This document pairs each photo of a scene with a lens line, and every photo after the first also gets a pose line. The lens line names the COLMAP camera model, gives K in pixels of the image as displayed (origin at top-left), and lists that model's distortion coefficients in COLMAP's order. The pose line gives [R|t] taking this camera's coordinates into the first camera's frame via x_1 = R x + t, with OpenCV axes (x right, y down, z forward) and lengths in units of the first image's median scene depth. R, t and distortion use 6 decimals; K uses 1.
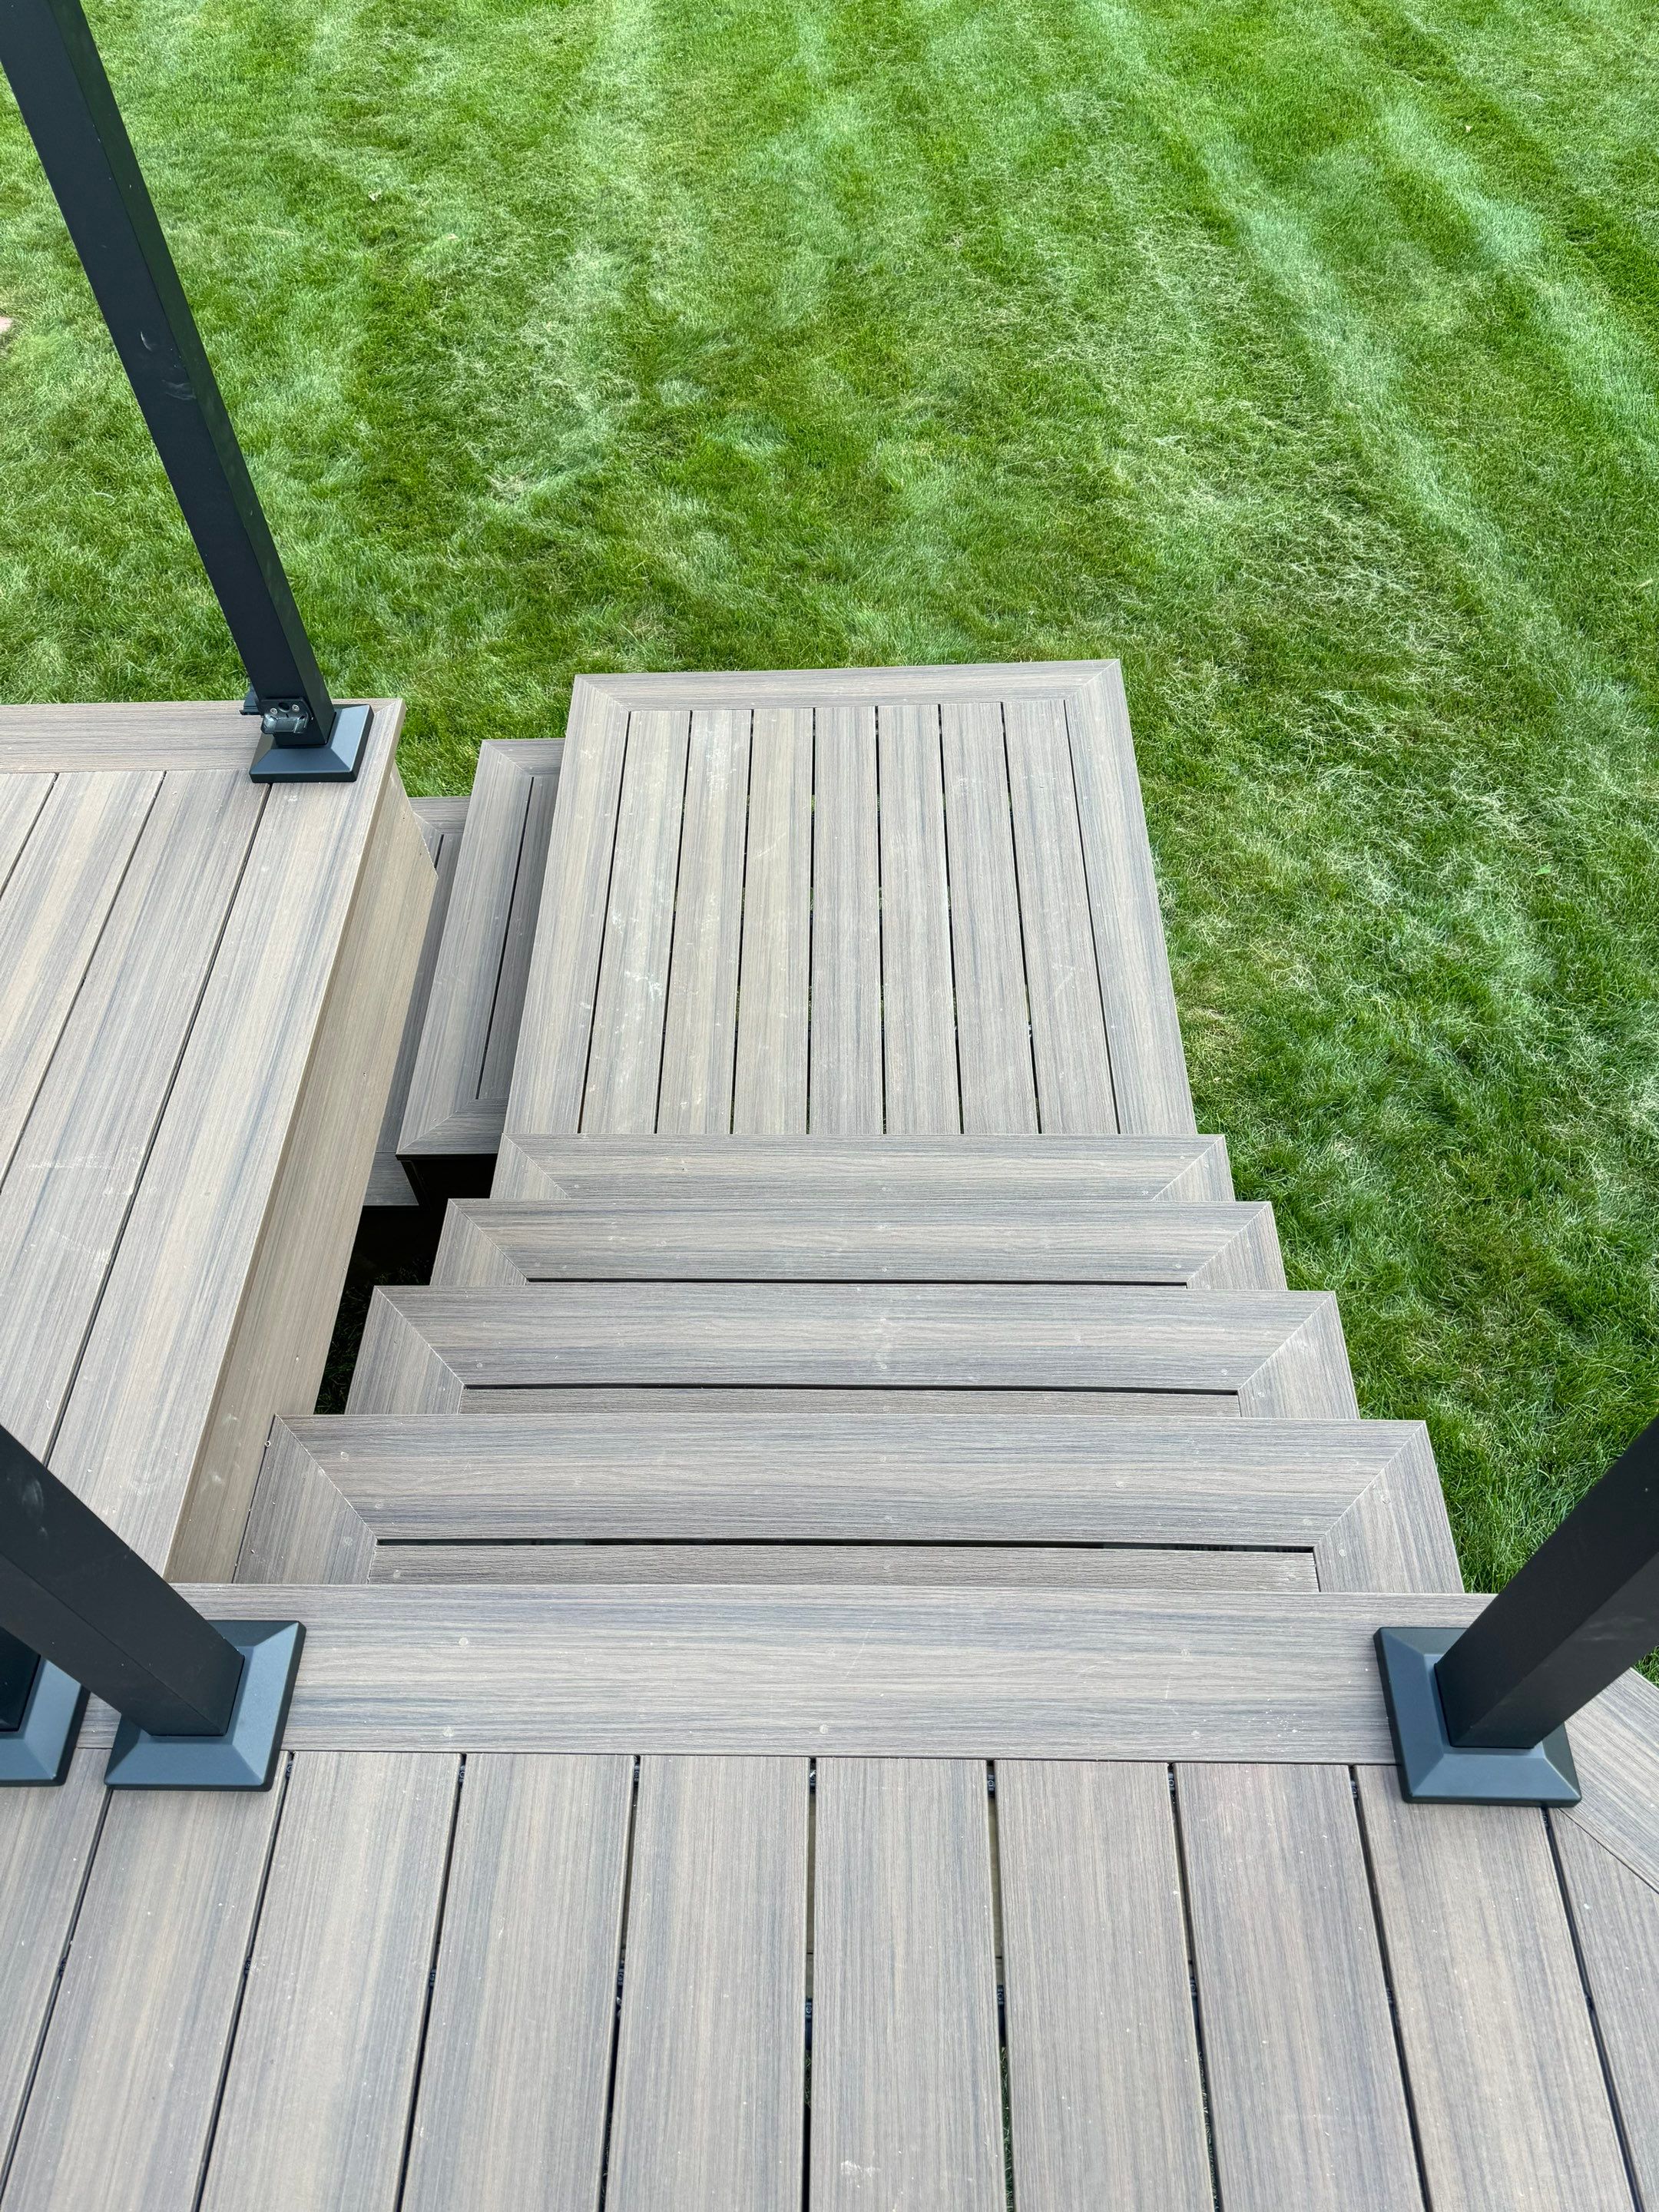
lens RADIAL K [[1562.7, 0, 828.6], [0, 1562.7, 1108.3], [0, 0, 1]] dist [0.013926, -0.006372]
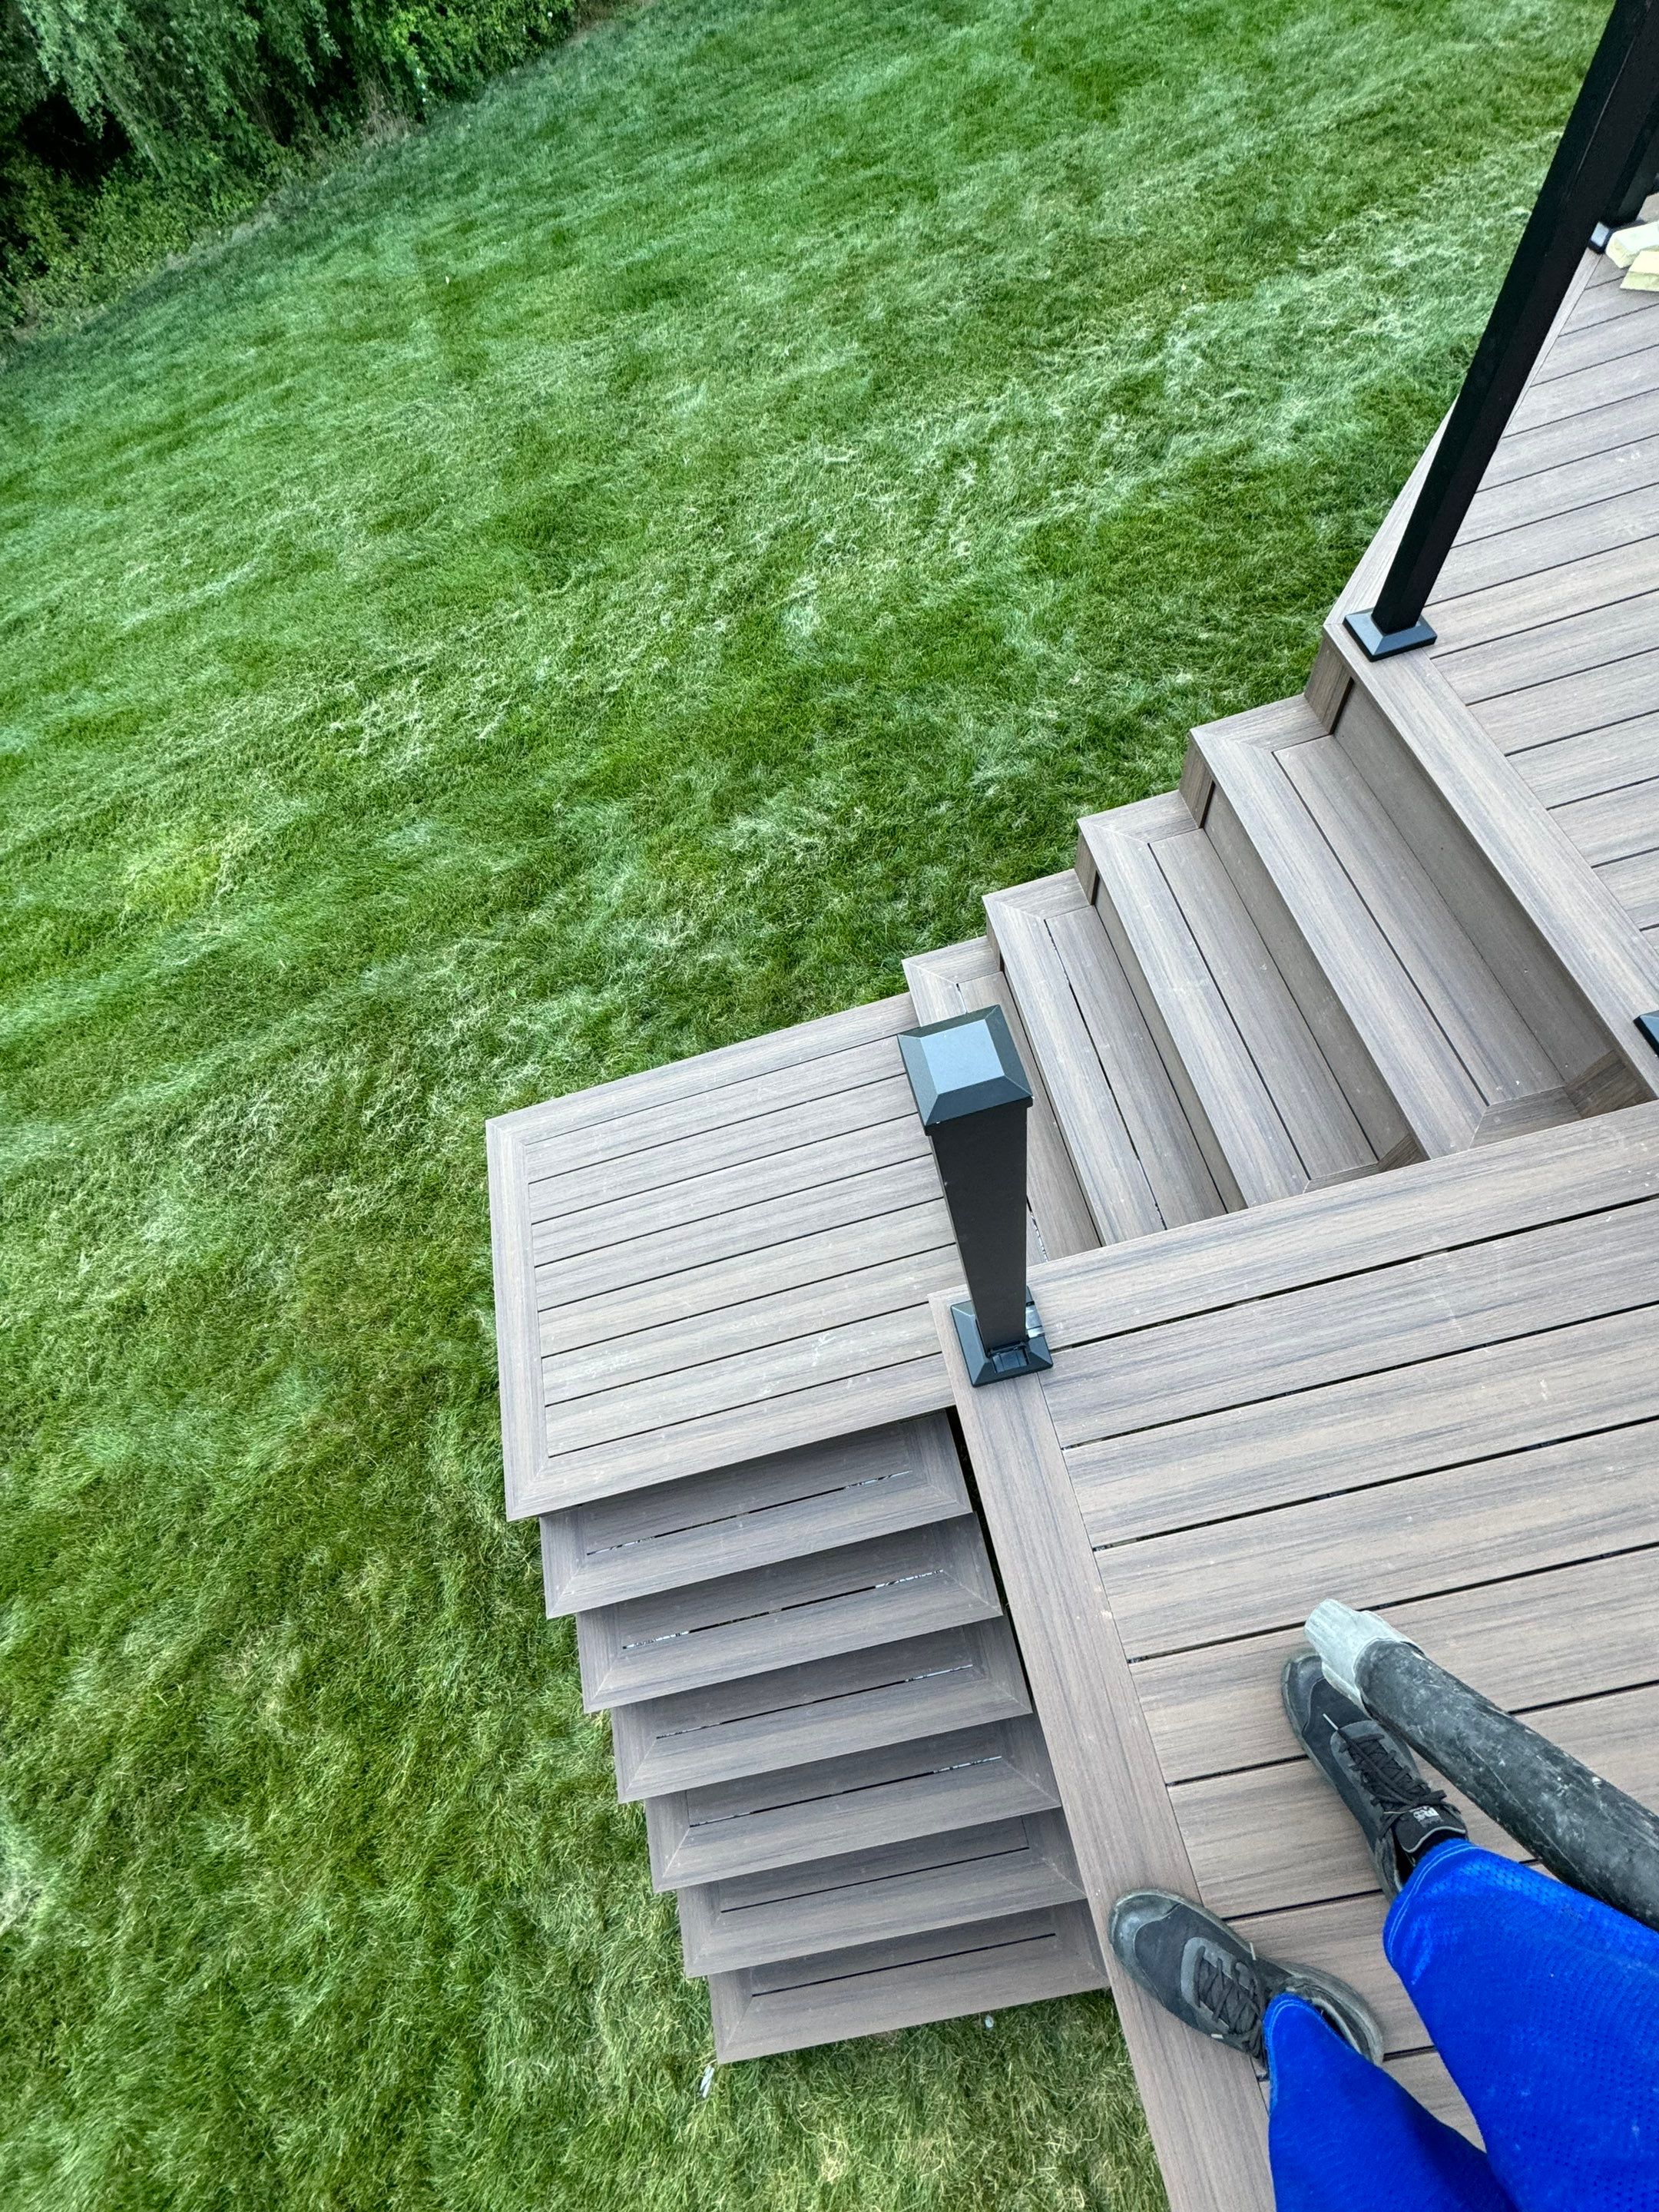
lens RADIAL K [[879.8, 0, 828.2], [0, 879.8, 1104.5], [0, 0, 1]] dist [-0.003397, 0.000127]
pose [[-0.215577, -0.851013, 0.478856, -0.183277], [0.888065, 0.033047, 0.458529, -0.261941], [-0.406039, 0.524104, 0.748631, 0.165436]]
